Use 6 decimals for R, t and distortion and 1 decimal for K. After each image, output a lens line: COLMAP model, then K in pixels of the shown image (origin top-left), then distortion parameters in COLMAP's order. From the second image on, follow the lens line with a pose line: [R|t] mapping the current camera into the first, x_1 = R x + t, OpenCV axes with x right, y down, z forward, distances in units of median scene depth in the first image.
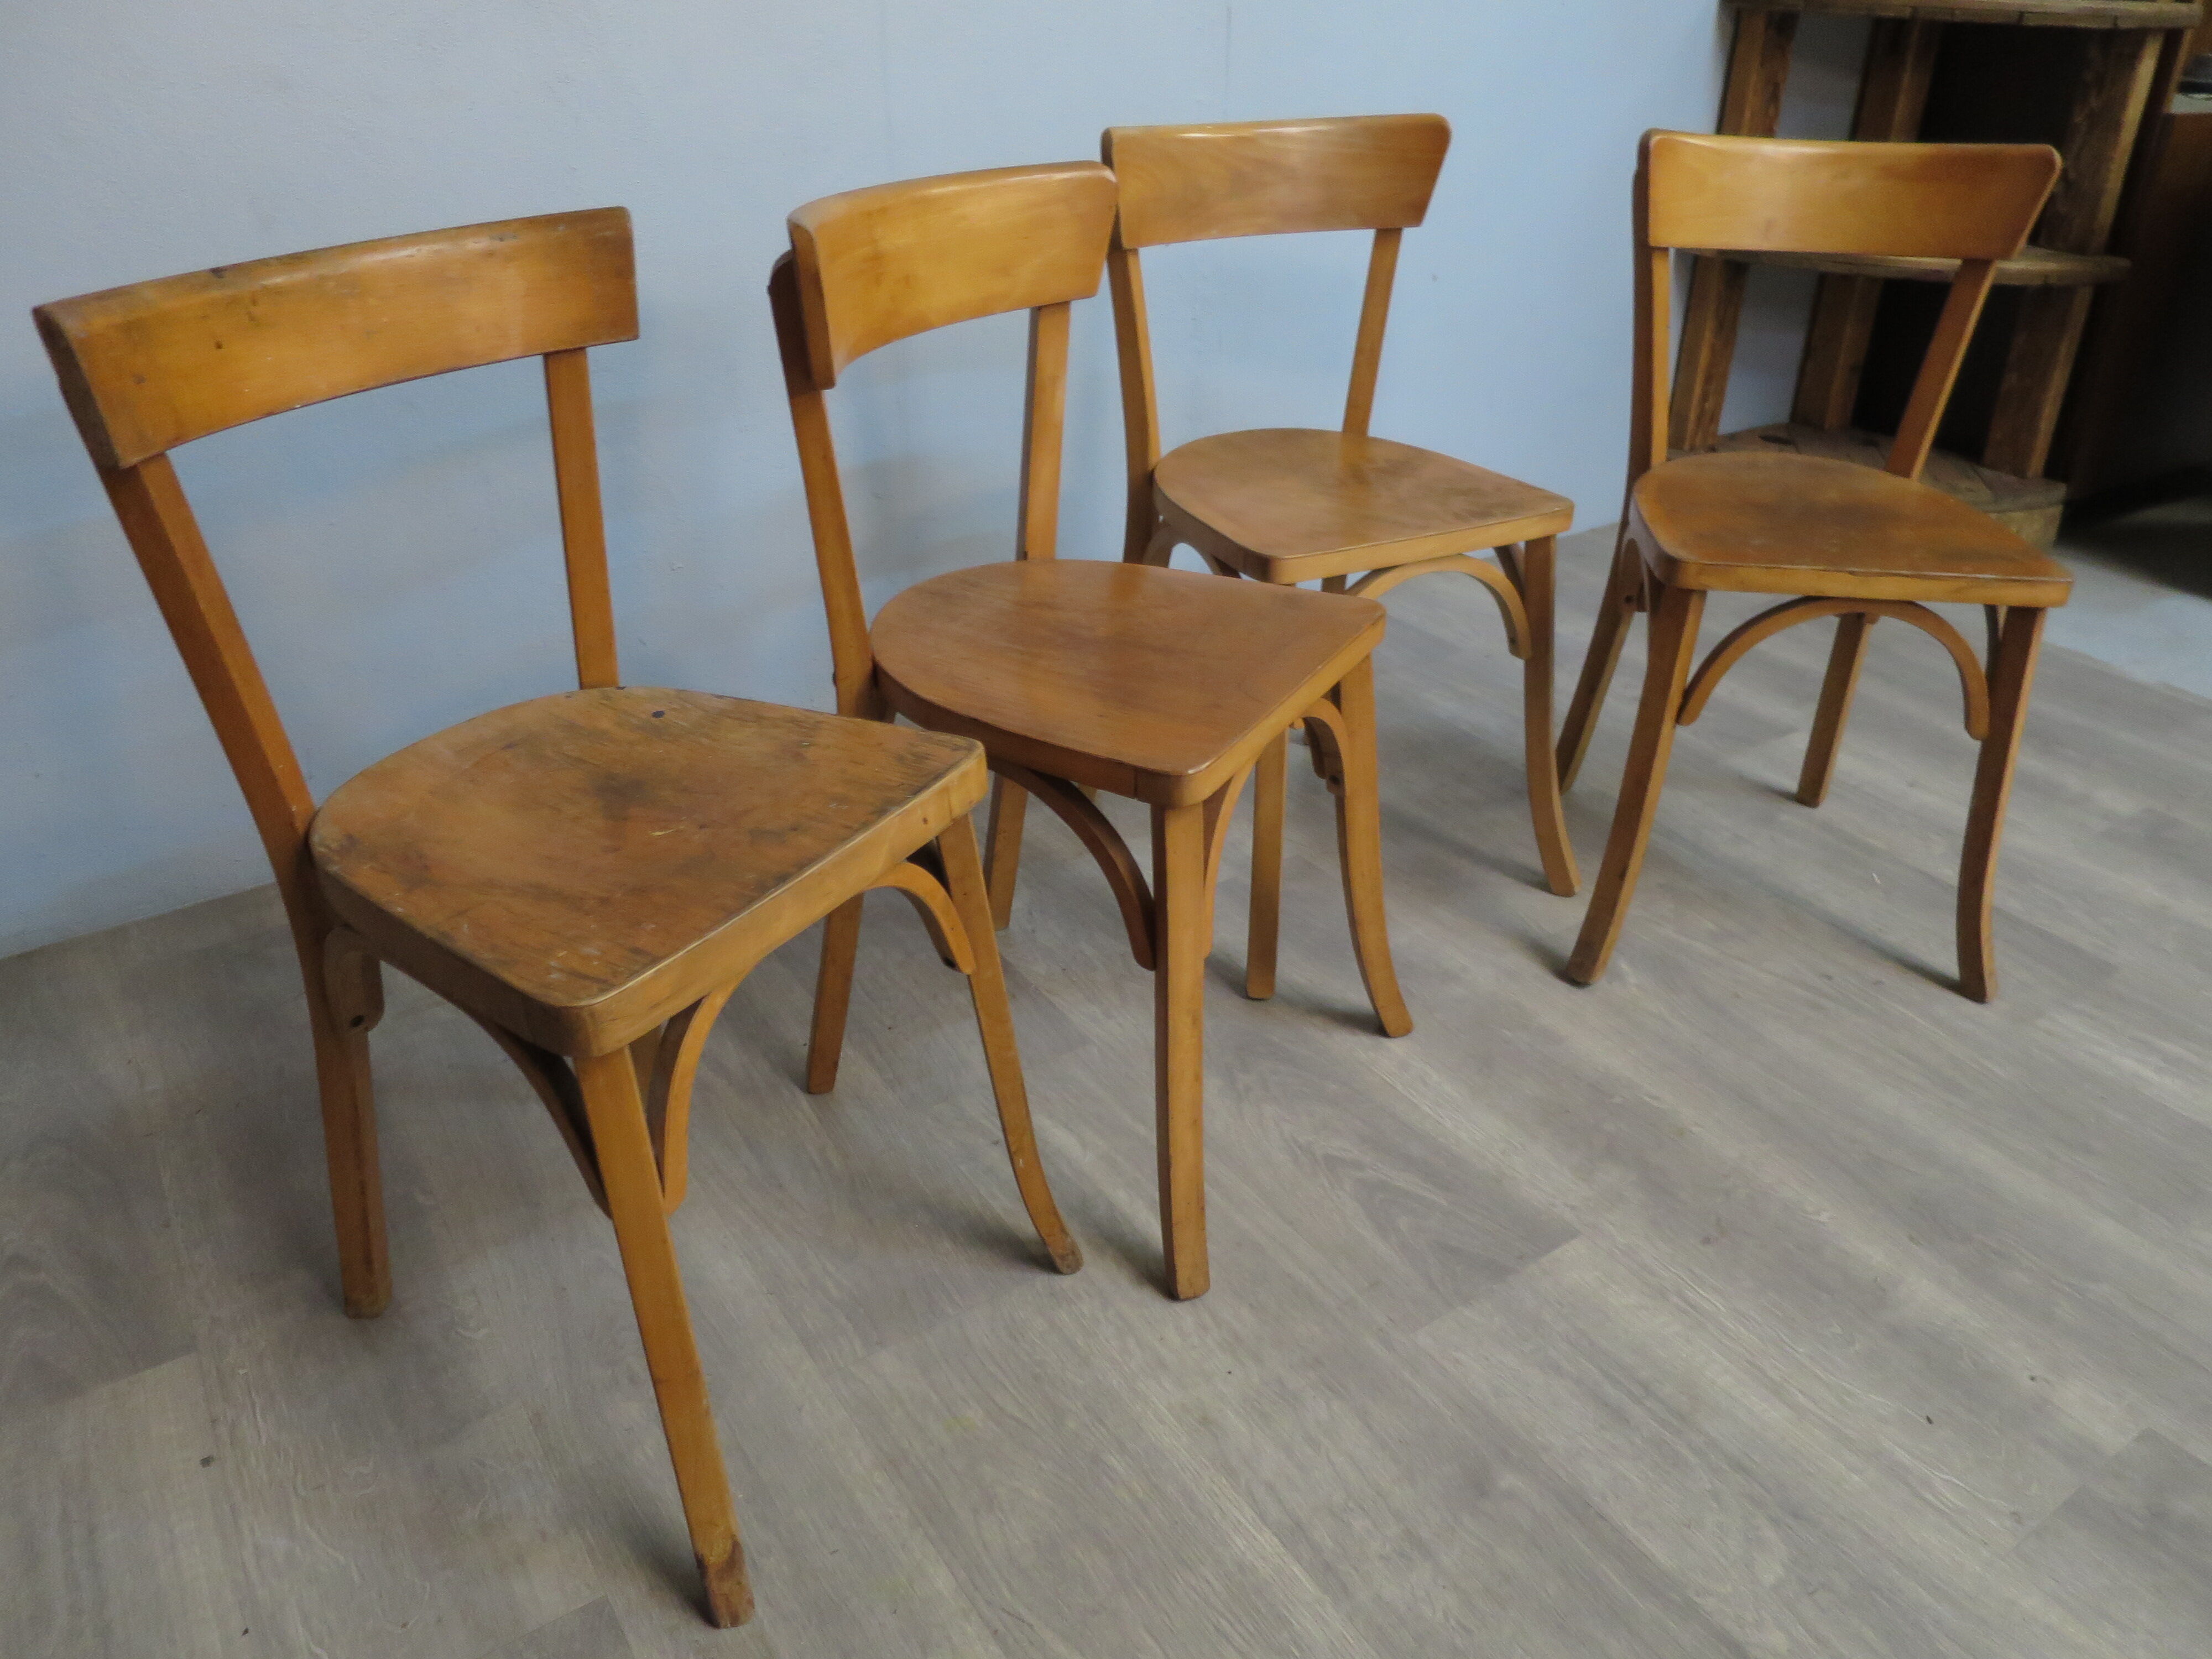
lens RADIAL K [[1584.9, 0, 1103.0], [0, 1584.9, 825.1], [0, 0, 1]] dist [-0.046878, 0.012303]
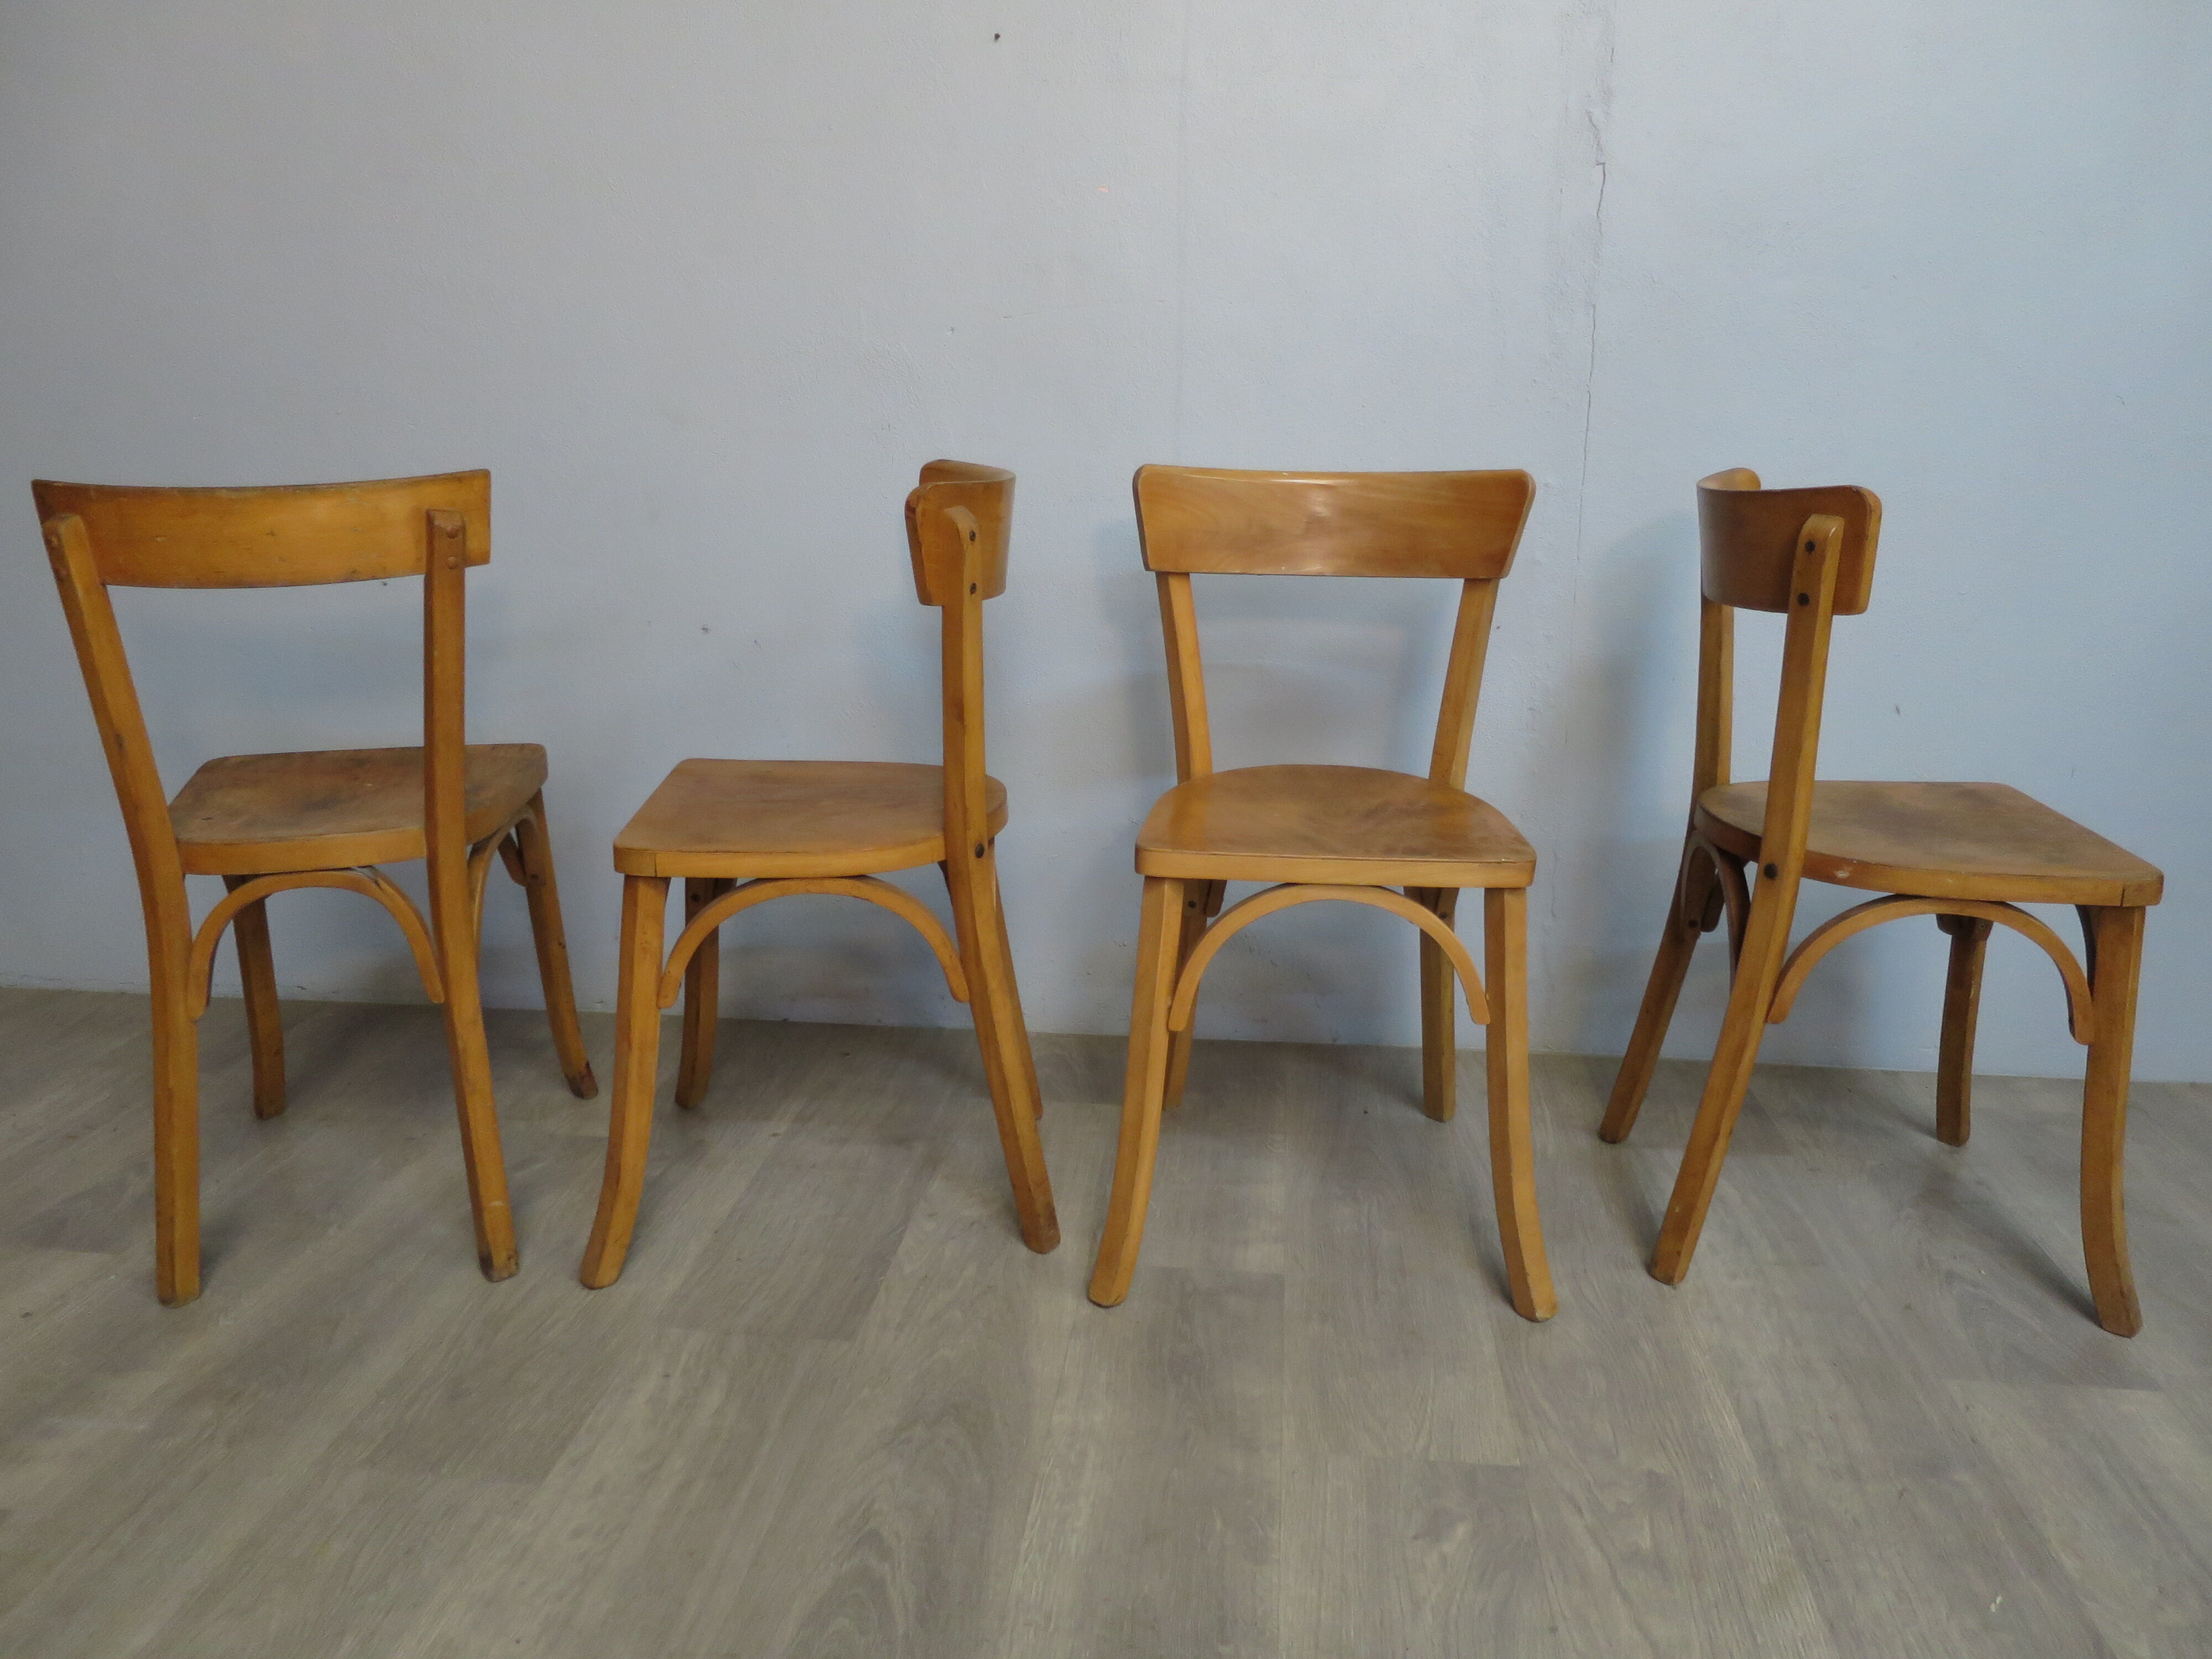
lens RADIAL K [[1584.9, 0, 1110.3], [0, 1584.9, 831.5], [0, 0, 1]] dist [-0.046878, 0.012303]
pose [[0.767763, 0.166947, -0.618602, 0.784231], [-0.318047, 0.937419, -0.141747, -0.079706], [0.556225, 0.305572, 0.772813, 0.307409]]
